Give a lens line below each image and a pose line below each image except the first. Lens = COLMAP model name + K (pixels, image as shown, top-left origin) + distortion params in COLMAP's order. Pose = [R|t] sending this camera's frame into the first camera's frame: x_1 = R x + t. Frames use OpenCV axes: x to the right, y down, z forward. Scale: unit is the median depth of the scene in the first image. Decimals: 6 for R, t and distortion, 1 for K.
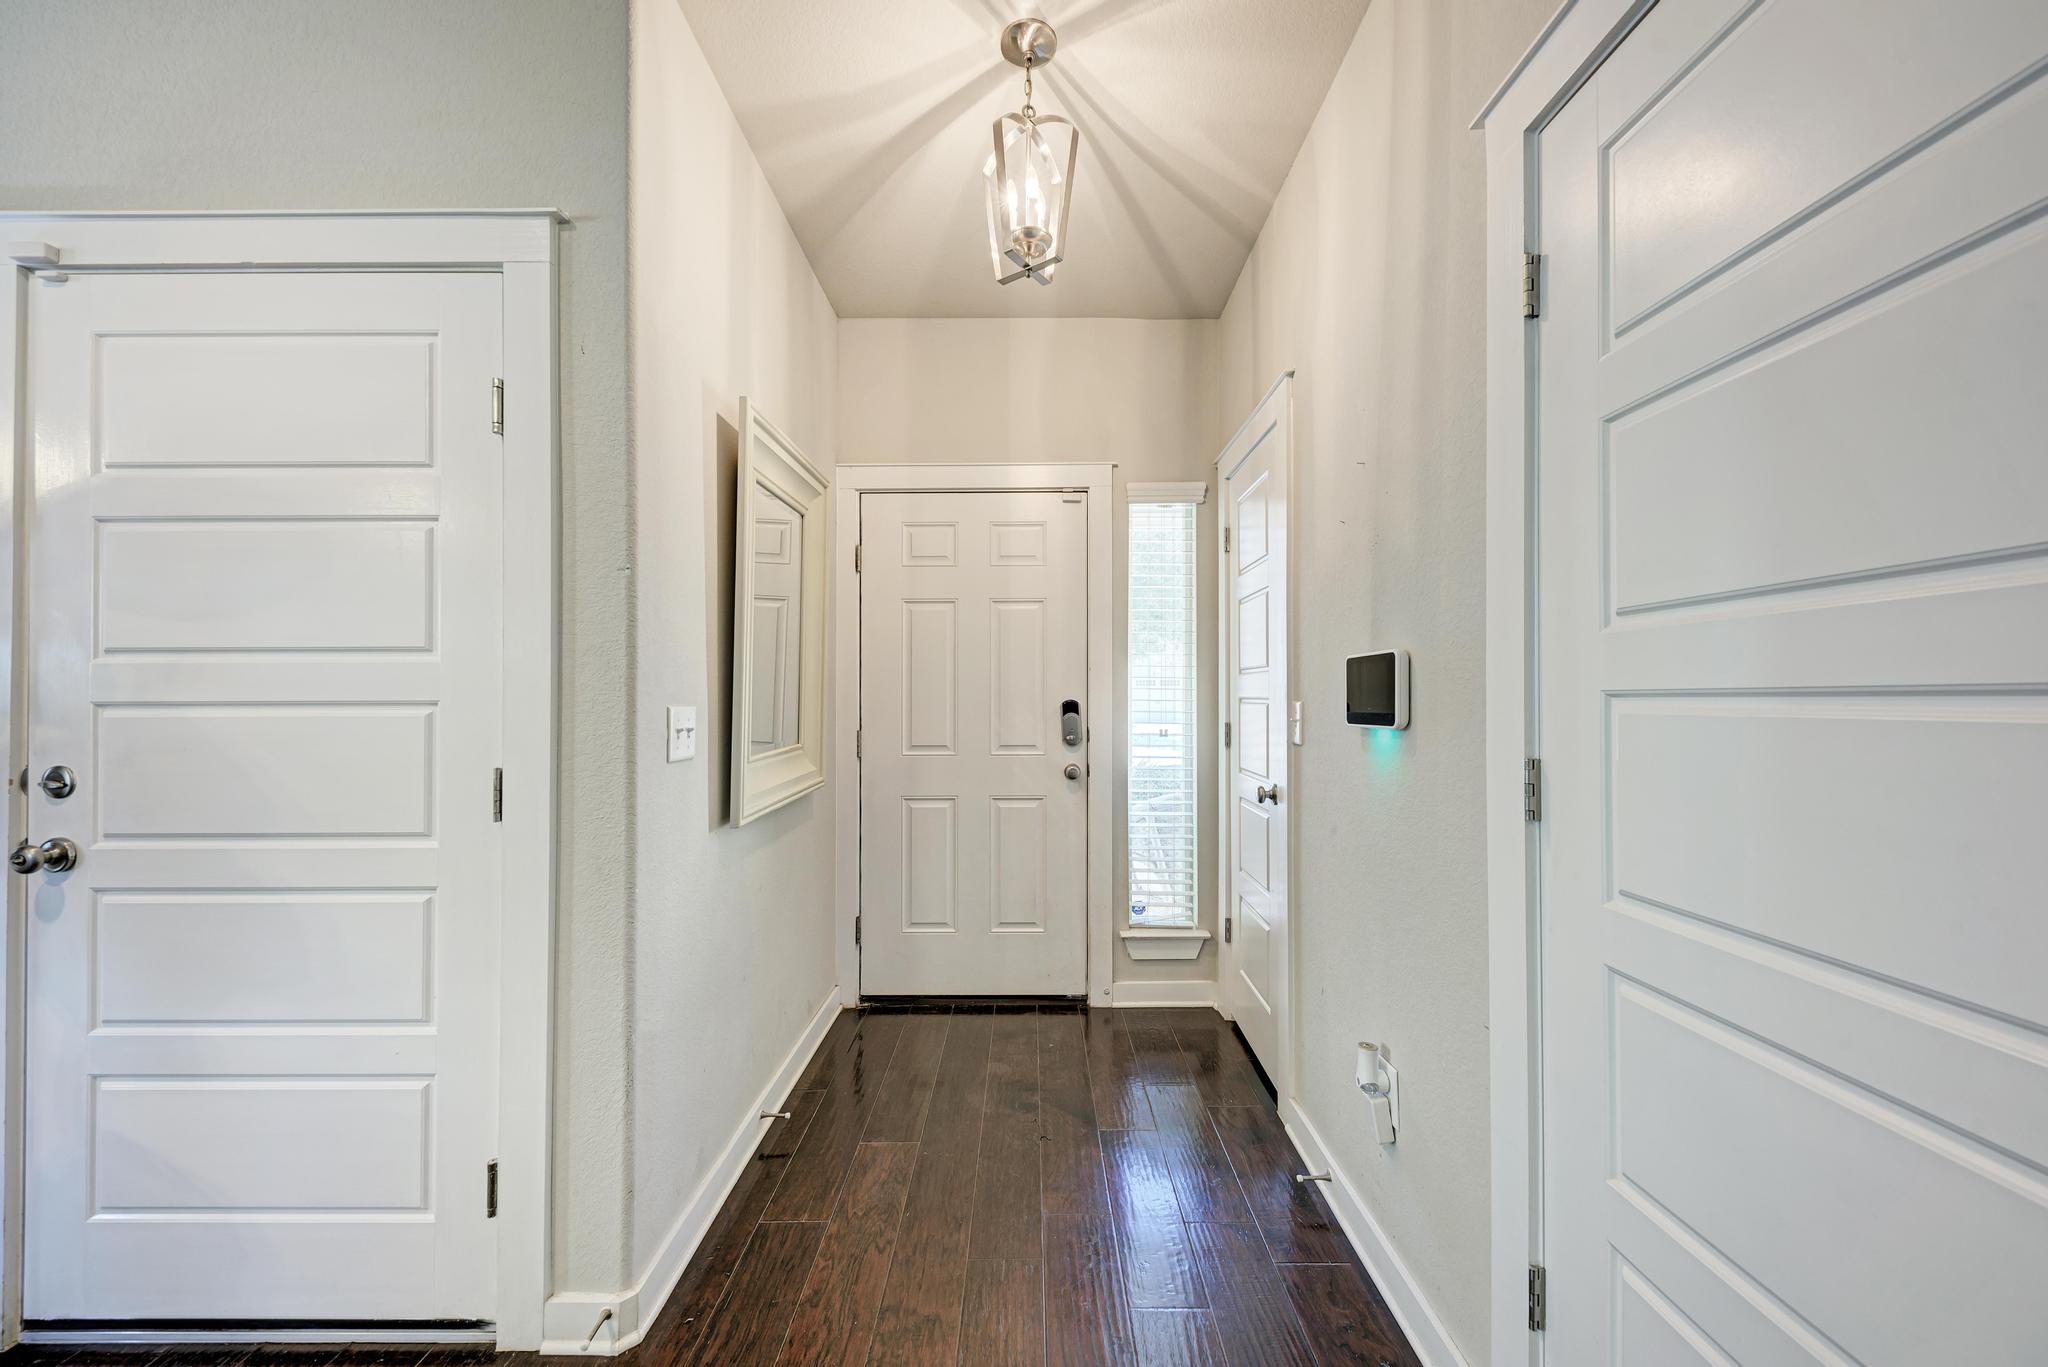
lens RADIAL K [[736.1, 0, 1028.5], [0, 736.1, 698.4], [0, 0, 1]] dist [0.002087, -0.000052]
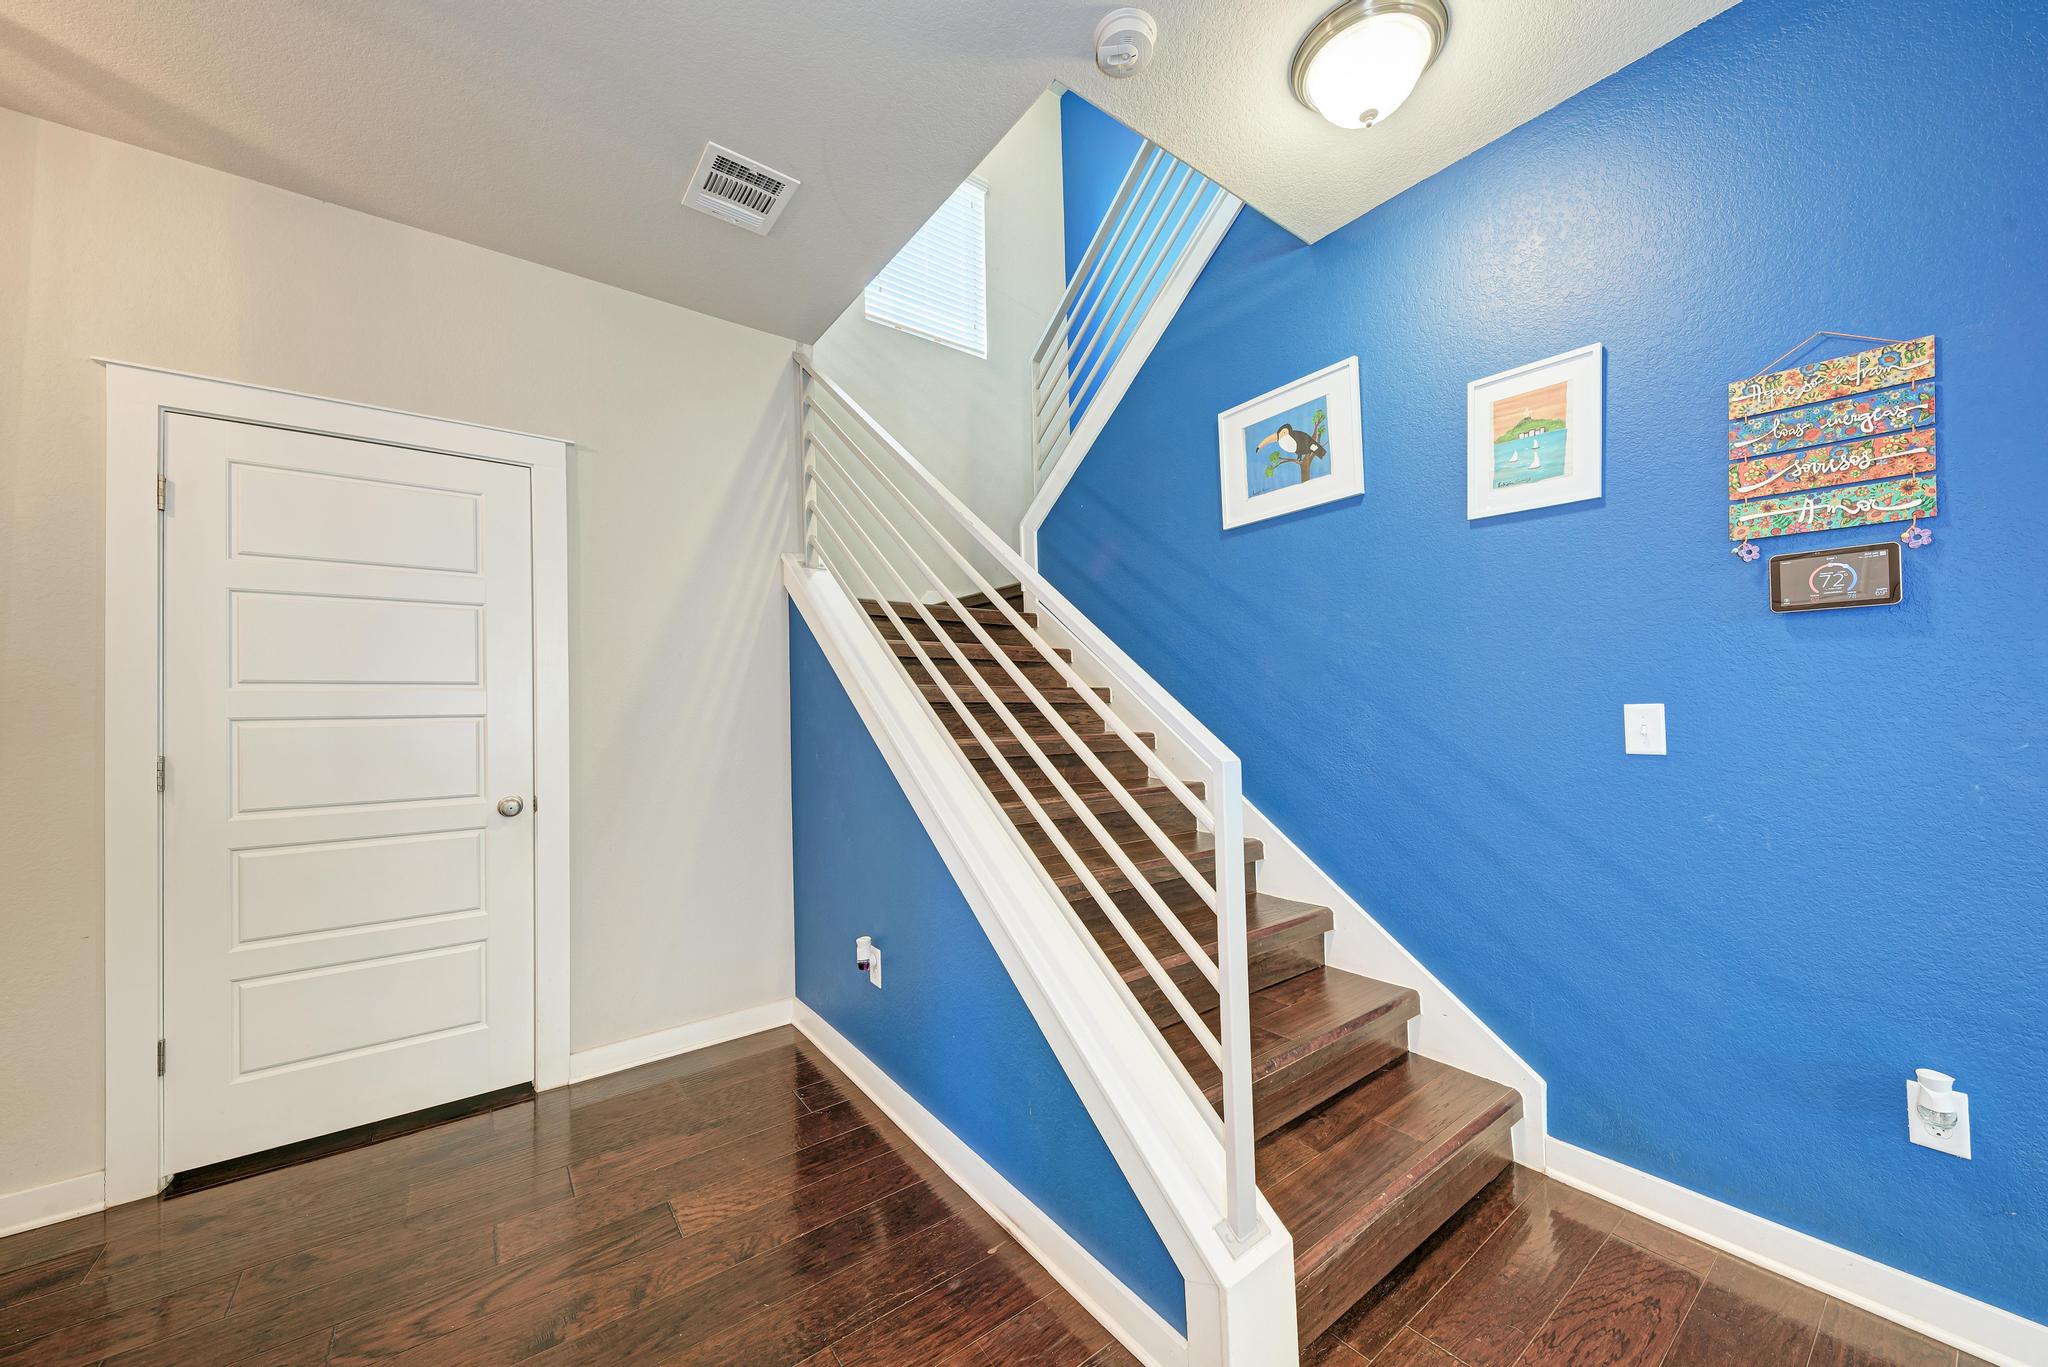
lens RADIAL K [[736.1, 0, 1028.5], [0, 736.1, 698.4], [0, 0, 1]] dist [0.002087, -0.000052]
pose [[0.792588, 0.010233, 0.609672, -0.841313], [0.002505, 0.999796, -0.020037, 0.000312], [-0.609752, 0.017408, 0.792401, -1.089521]]
